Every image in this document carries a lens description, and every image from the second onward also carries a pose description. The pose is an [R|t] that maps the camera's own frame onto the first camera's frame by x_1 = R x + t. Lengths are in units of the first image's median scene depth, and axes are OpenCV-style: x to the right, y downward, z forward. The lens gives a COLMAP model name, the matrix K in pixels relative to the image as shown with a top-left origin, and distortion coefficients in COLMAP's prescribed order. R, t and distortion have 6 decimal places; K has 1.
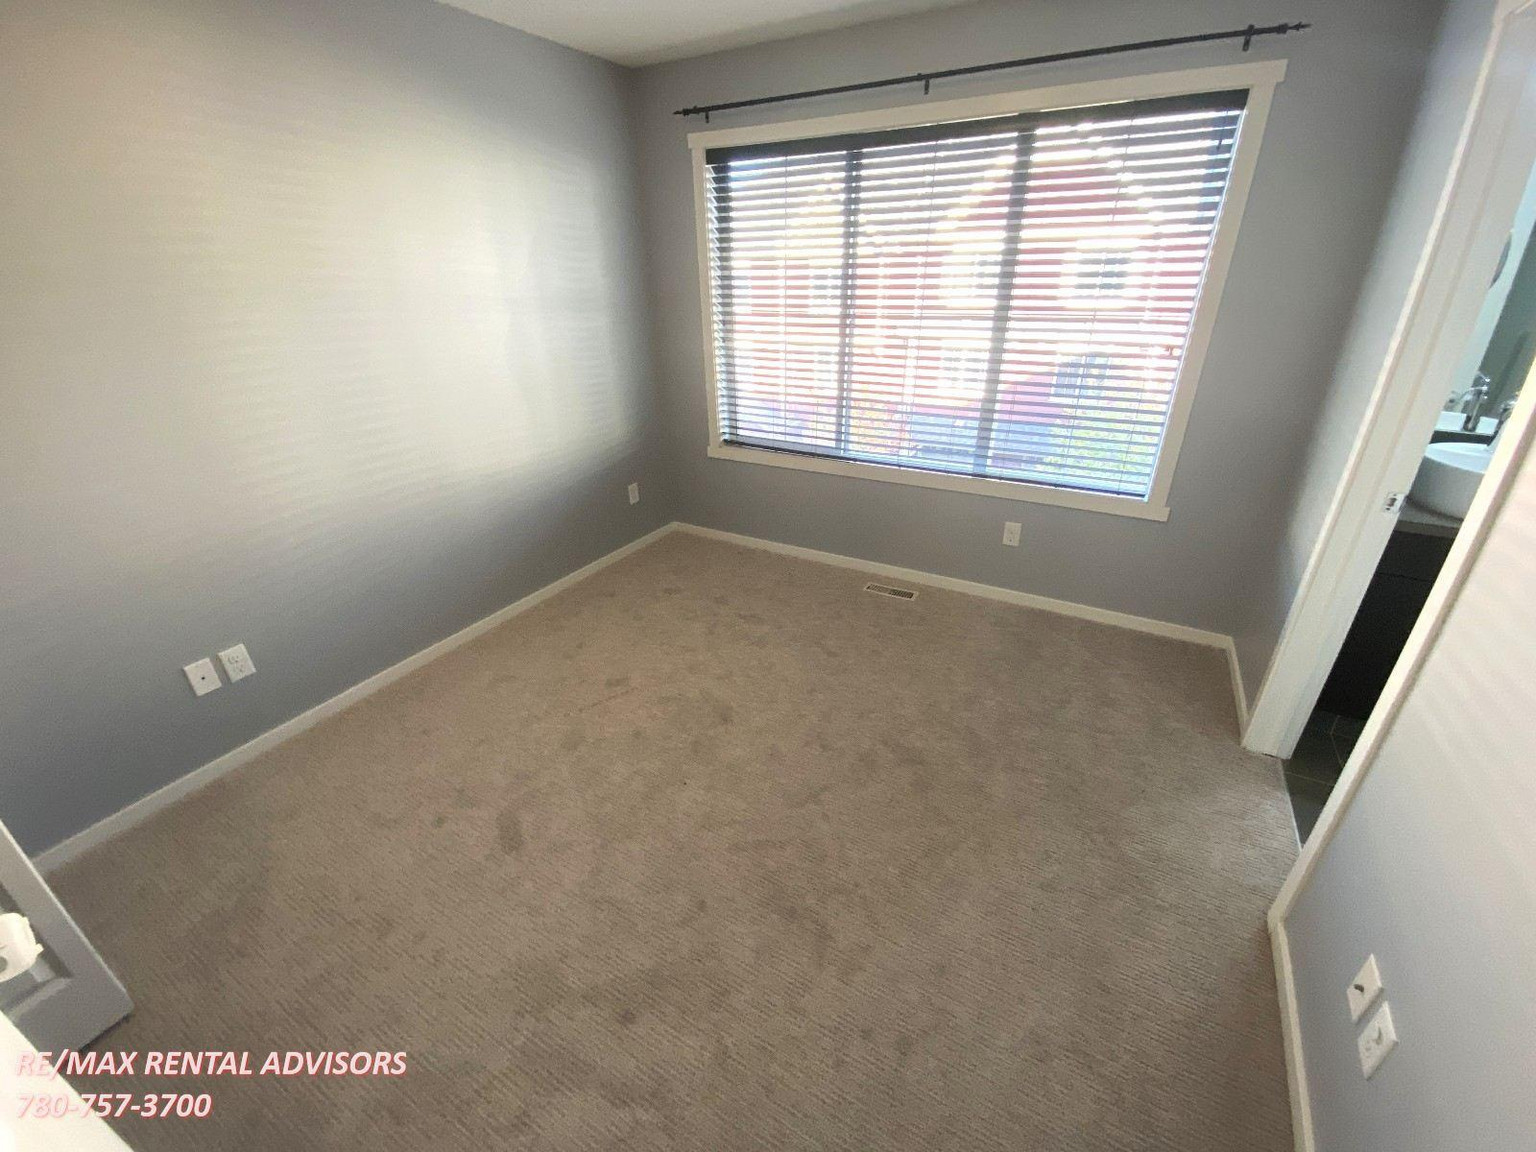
lens RADIAL K [[628.7, 0, 768.0], [0, 628.7, 576.0], [0, 0, 1]] dist [0.000027, 0.000024]
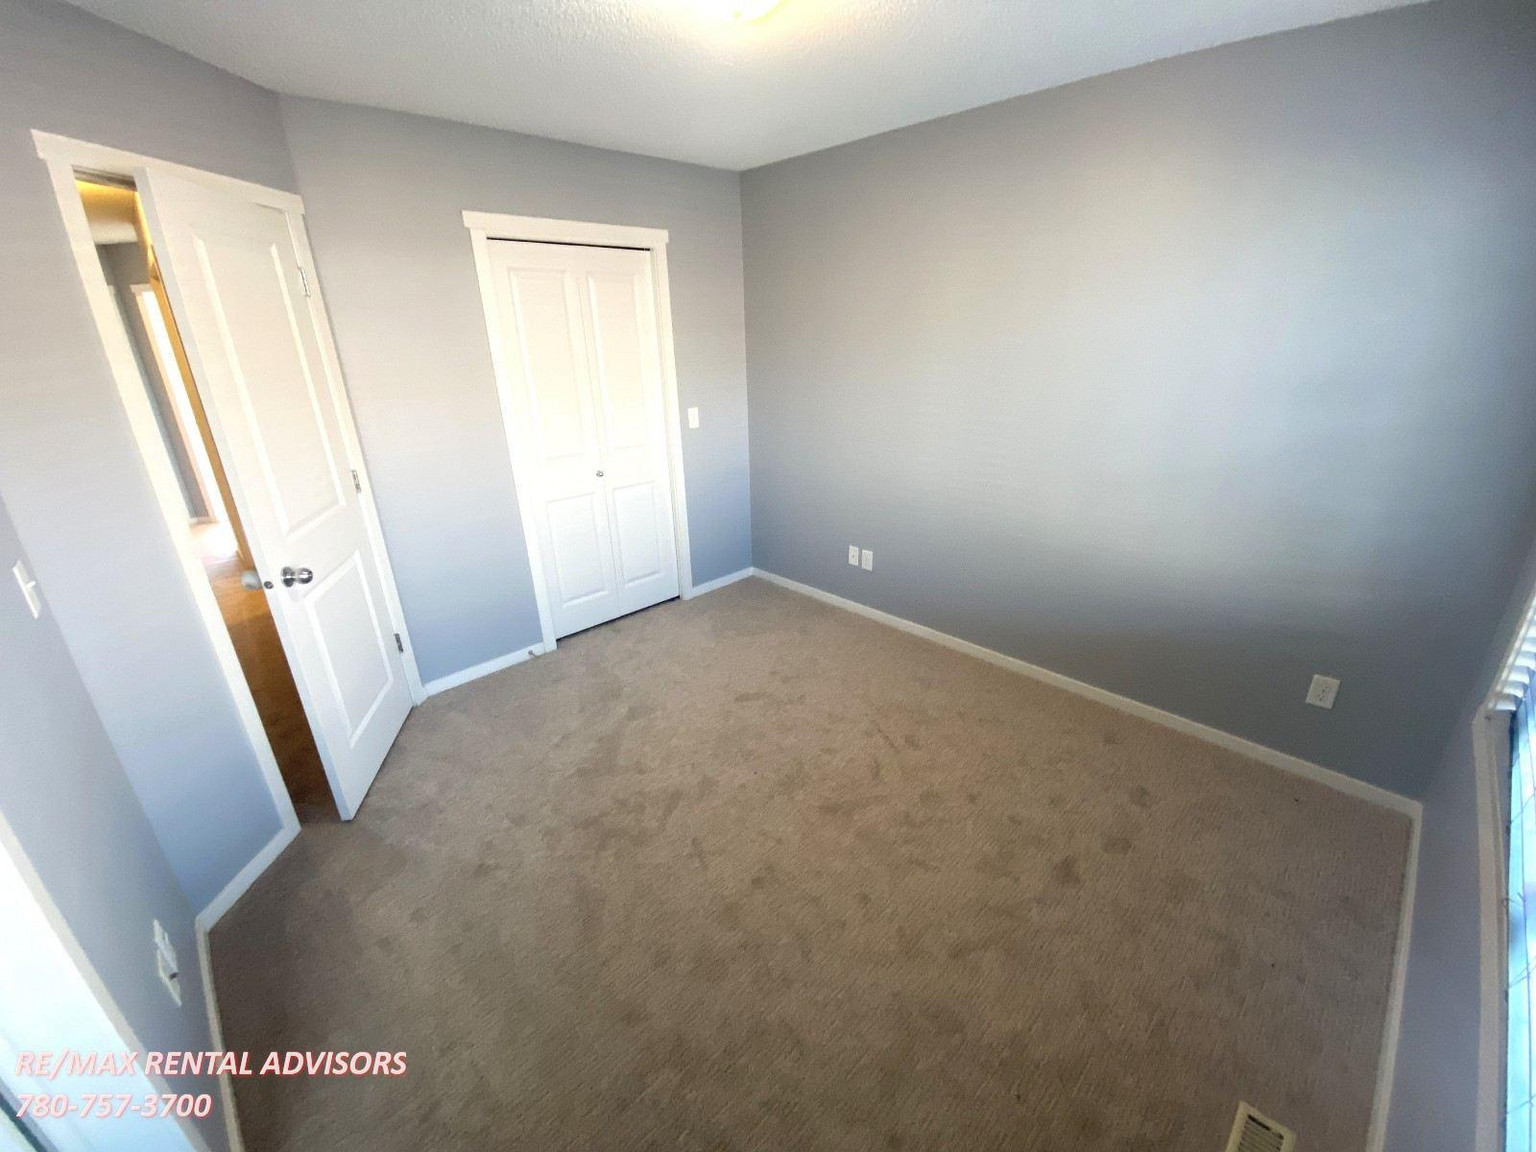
lens RADIAL K [[628.7, 0, 768.0], [0, 628.7, 576.0], [0, 0, 1]] dist [0.000027, 0.000024]
pose [[-0.297099, 0.376372, -0.877540, 0.607169], [-0.376286, 0.798515, 0.469874, -0.427255], [0.877577, 0.469806, -0.095615, 0.764961]]
